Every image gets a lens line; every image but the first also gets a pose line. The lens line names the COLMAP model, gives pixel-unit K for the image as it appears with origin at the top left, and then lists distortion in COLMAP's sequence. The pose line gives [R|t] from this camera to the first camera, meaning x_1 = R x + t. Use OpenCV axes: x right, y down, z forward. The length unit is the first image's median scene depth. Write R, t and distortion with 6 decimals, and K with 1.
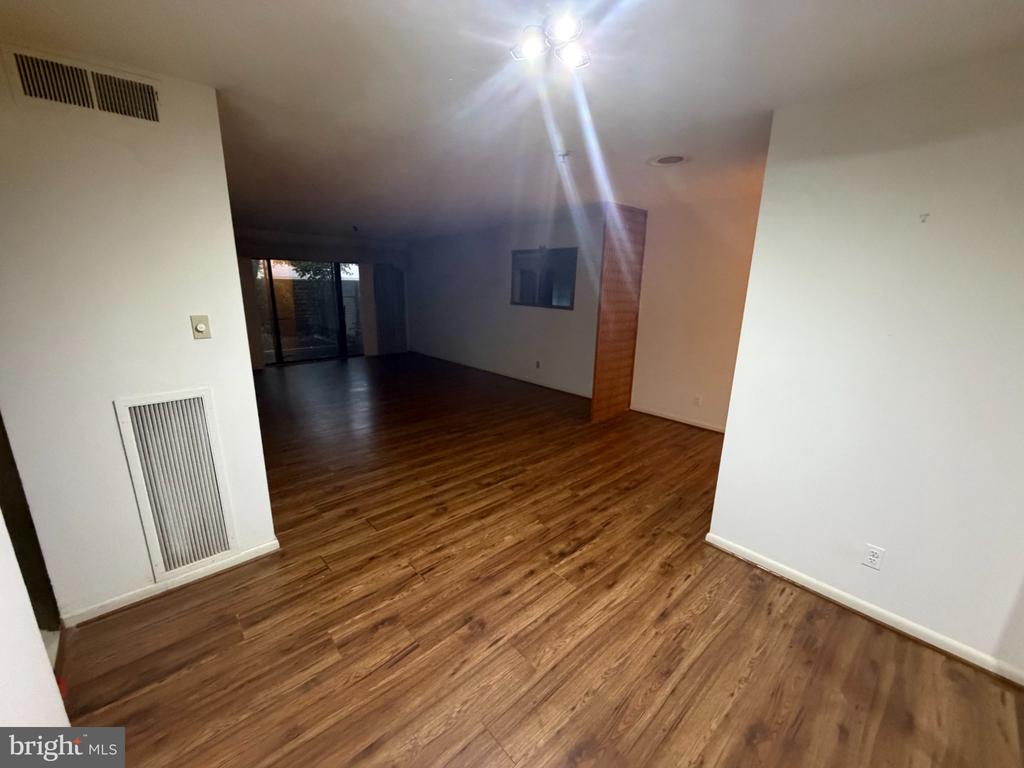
lens RADIAL K [[408.0, 0, 508.9], [0, 408.0, 384.2], [0, 0, 1]] dist [-0.001146, 0.000683]
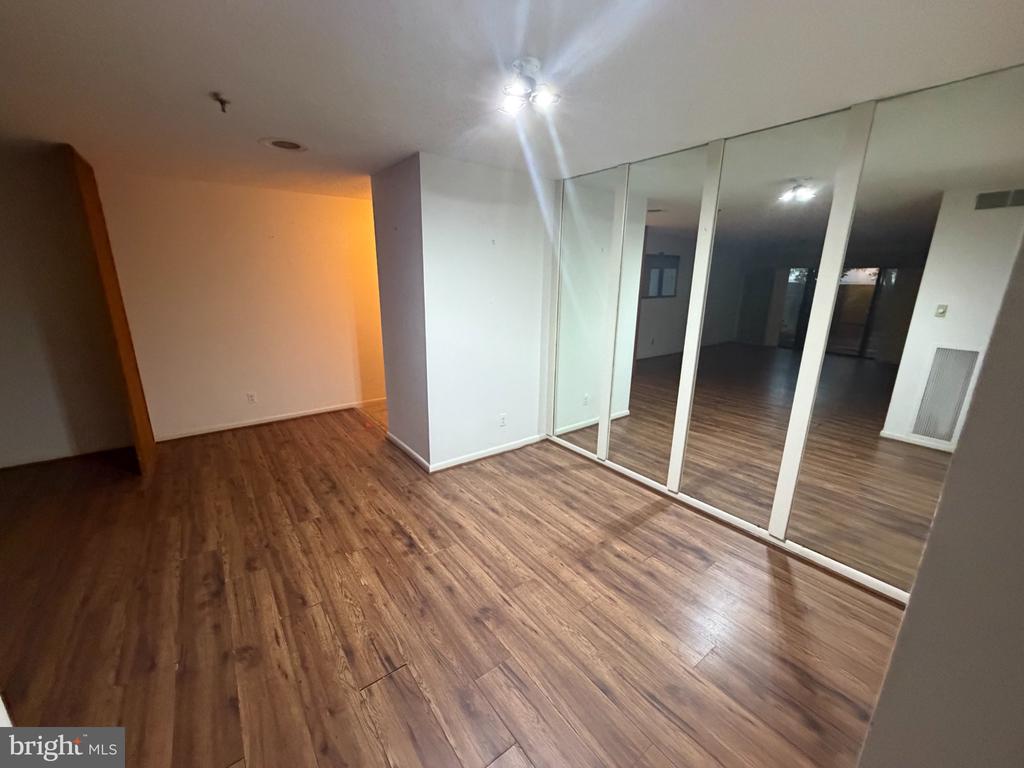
lens RADIAL K [[408.0, 0, 508.9], [0, 408.0, 384.2], [0, 0, 1]] dist [-0.001146, 0.000683]
pose [[0.093986, -0.268143, 0.958784, -0.819125], [0.233007, 0.942224, 0.240671, -0.171524], [-0.967923, 0.200783, 0.151035, 0.605949]]
